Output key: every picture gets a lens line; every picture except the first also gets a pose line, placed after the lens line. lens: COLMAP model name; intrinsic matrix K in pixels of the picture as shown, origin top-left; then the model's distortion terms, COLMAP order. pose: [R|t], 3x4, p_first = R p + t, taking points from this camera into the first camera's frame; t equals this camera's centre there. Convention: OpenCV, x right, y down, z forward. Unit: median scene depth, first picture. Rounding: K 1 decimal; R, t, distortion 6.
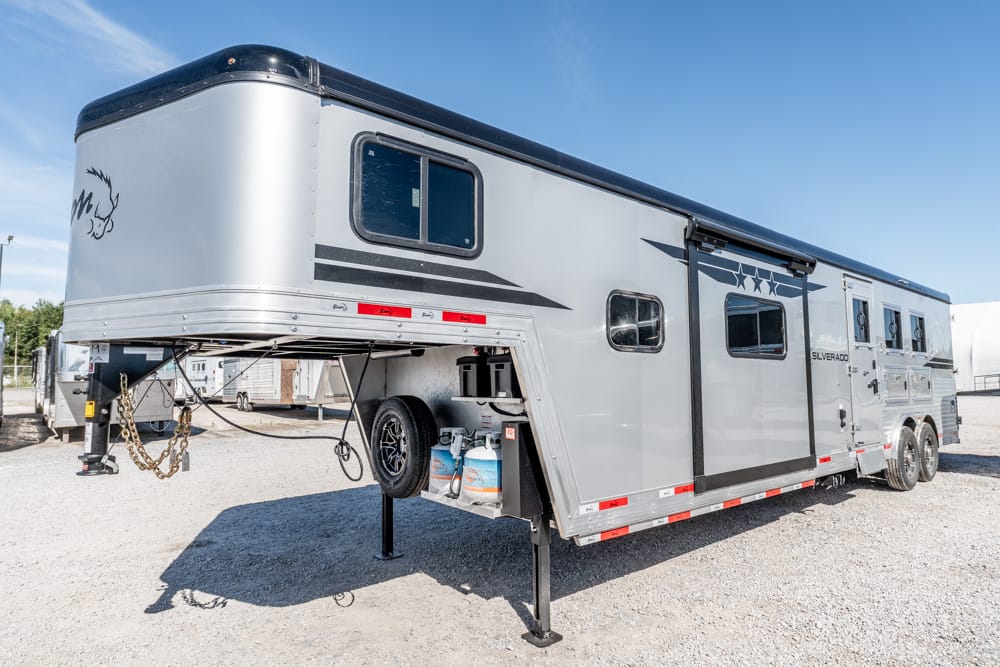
lens RADIAL K [[555.3, 0, 500.0], [0, 555.3, 333.5], [0, 0, 1]] dist [-0.001713, -0.000426]
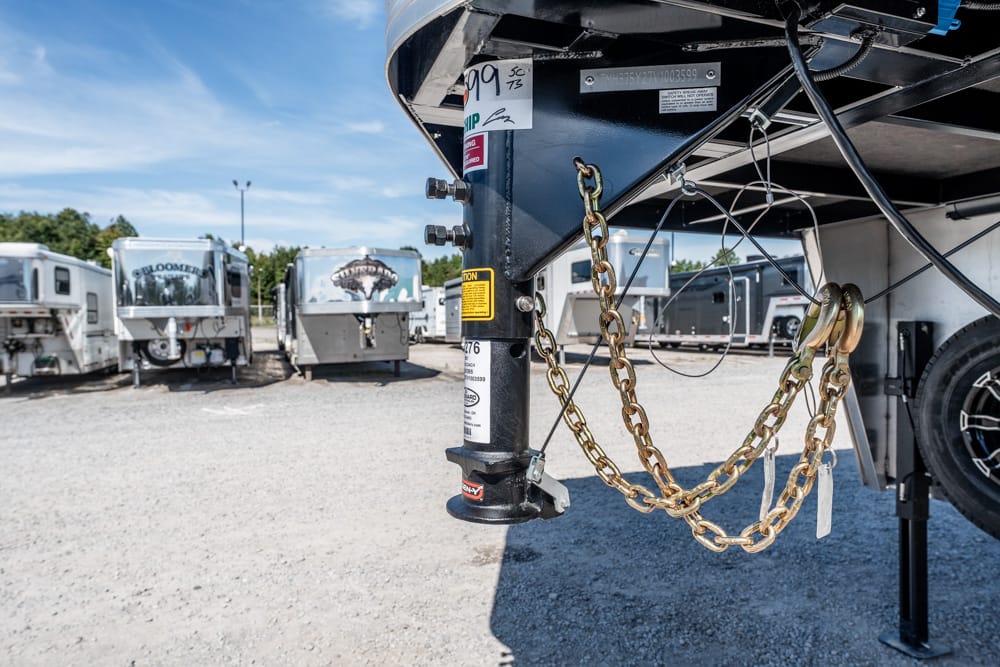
lens RADIAL K [[616.0, 0, 500.0], [0, 616.0, 333.5], [0, 0, 1]] dist [0.002344, -0.001020]
pose [[0.940772, 0.010302, -0.338883, -0.108844], [0.023562, 0.995135, 0.095664, 0.022150], [0.338219, -0.097983, 0.935952, 0.123088]]
